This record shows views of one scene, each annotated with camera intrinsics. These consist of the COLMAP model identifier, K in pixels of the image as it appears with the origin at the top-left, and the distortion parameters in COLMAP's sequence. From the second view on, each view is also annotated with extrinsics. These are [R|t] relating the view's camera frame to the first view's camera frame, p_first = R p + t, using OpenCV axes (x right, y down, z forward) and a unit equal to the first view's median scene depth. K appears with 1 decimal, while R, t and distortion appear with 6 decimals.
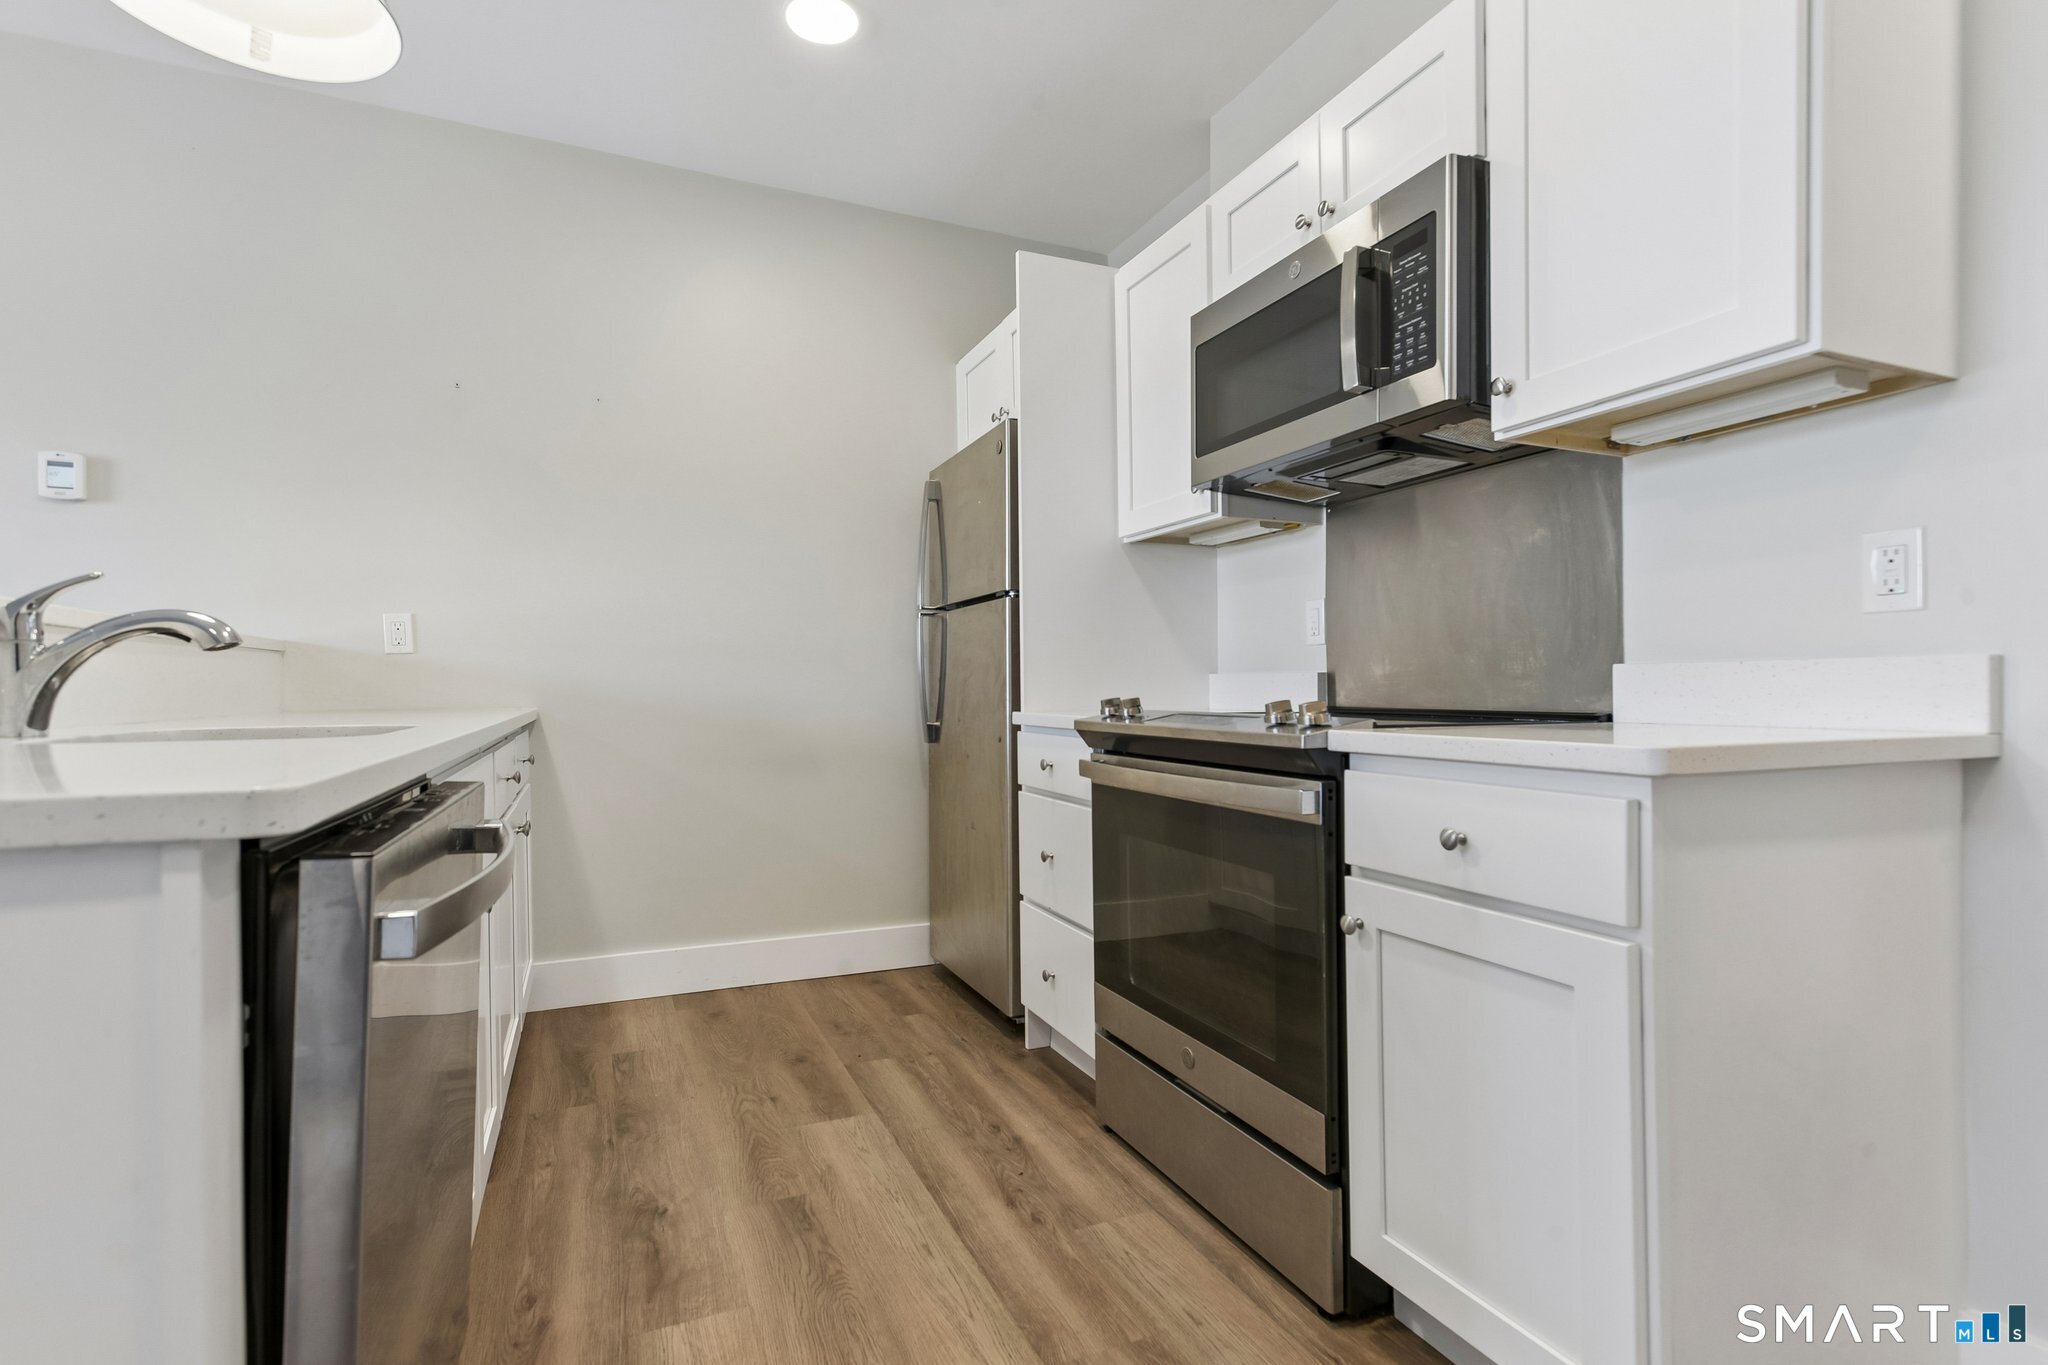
lens RADIAL K [[968.3, 0, 1008.1], [0, 968.3, 693.2], [0, 0, 1]] dist [-0.011929, 0.008849]
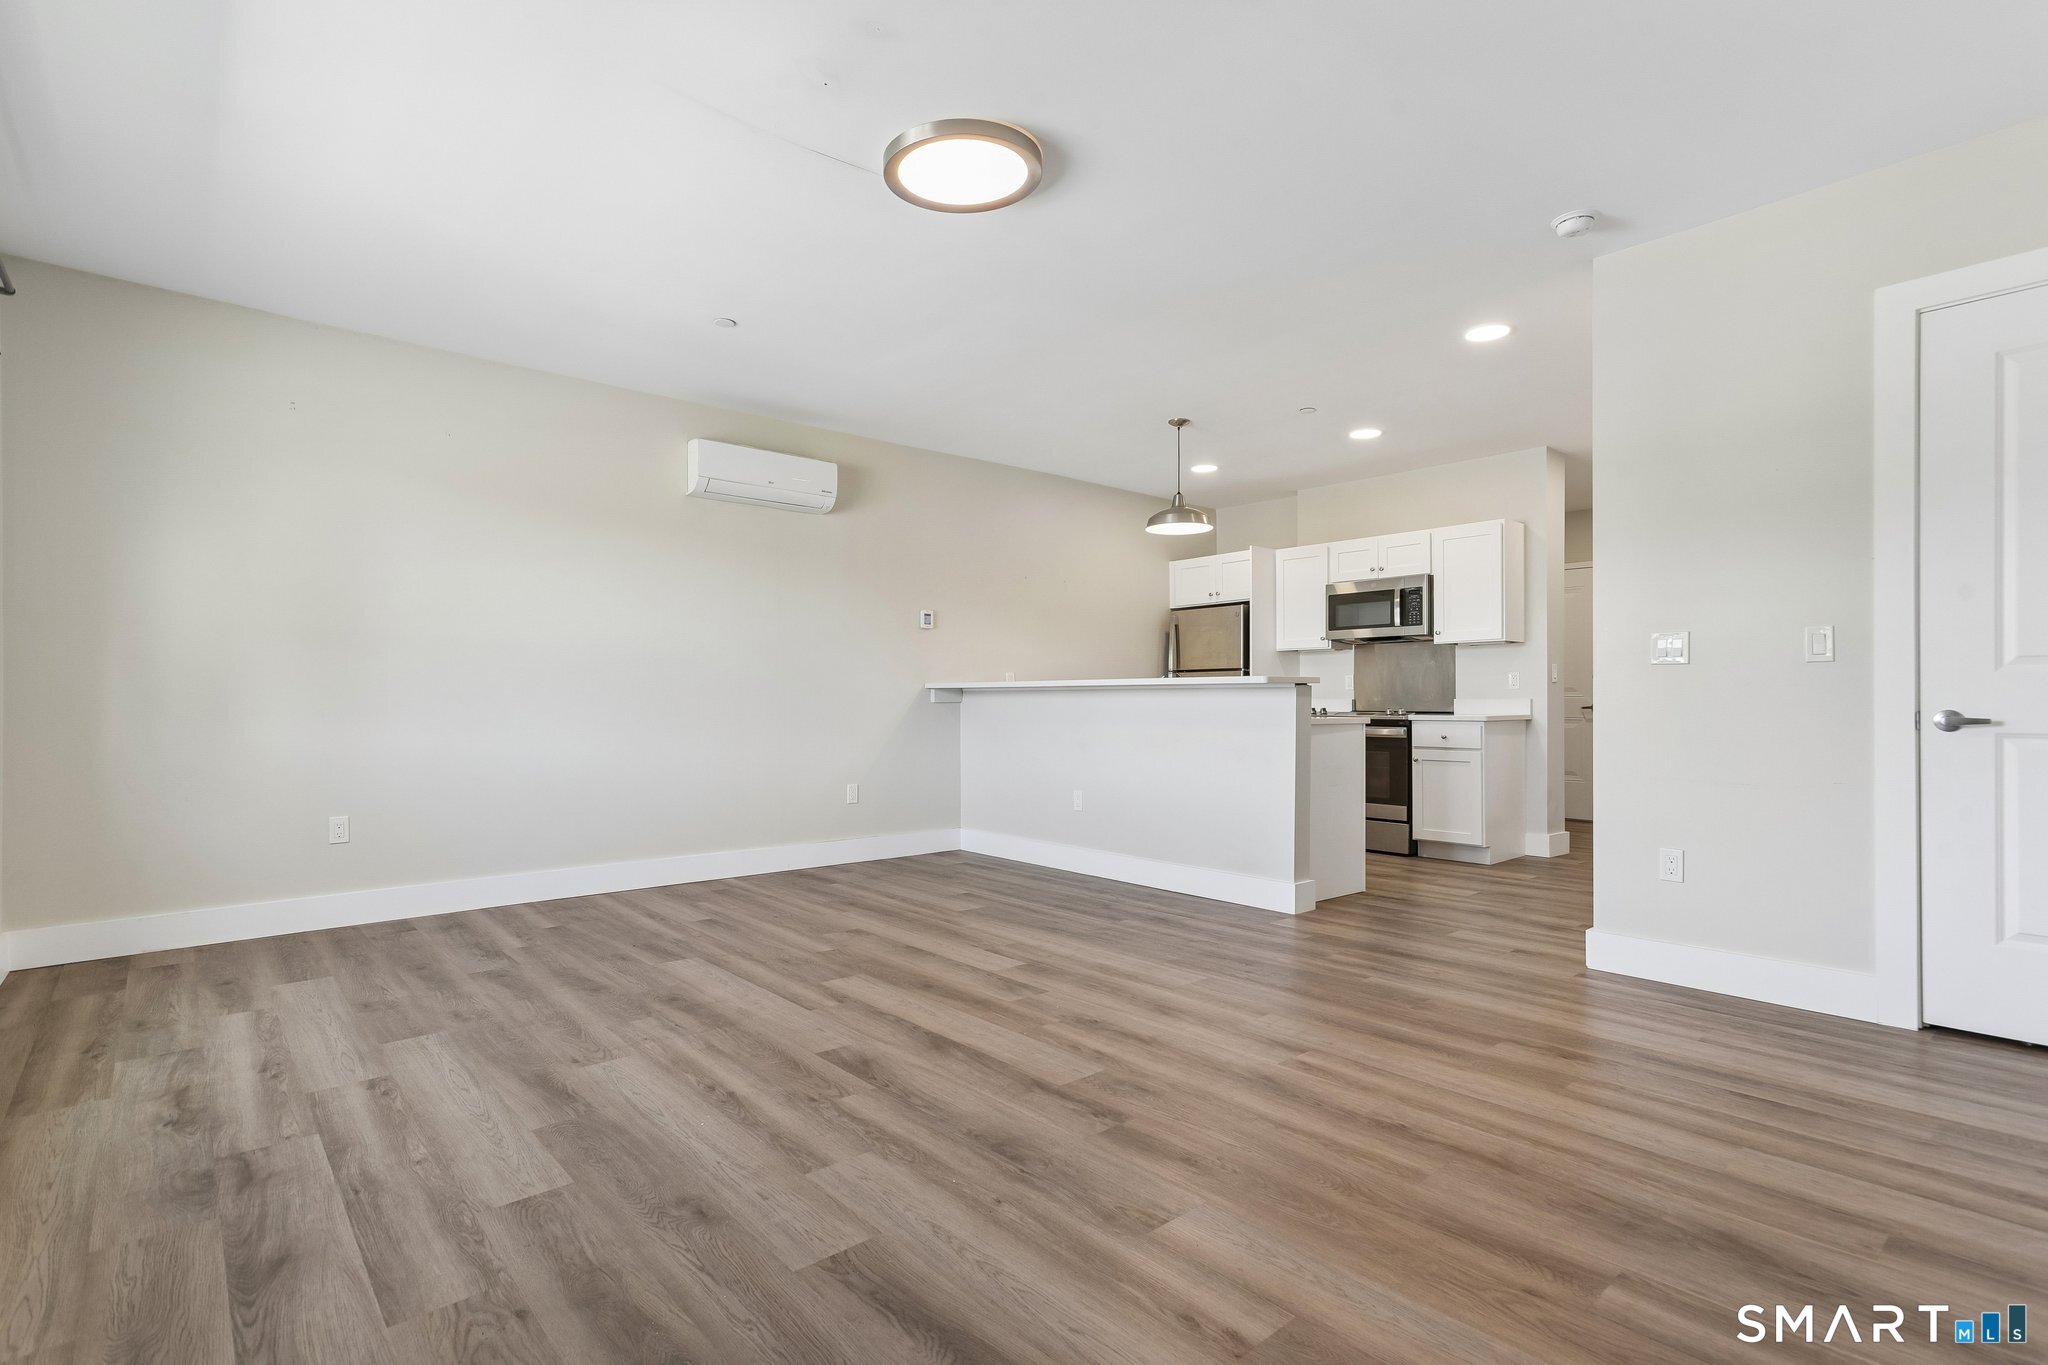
lens RADIAL K [[968.3, 0, 1005.9], [0, 968.3, 709.4], [0, 0, 1]] dist [-0.011929, 0.008849]
pose [[0.954225, 0.003961, 0.299063, -2.432653], [-0.004460, 0.999990, 0.000986, 0.015502], [-0.299056, -0.002275, 0.954233, -2.343147]]
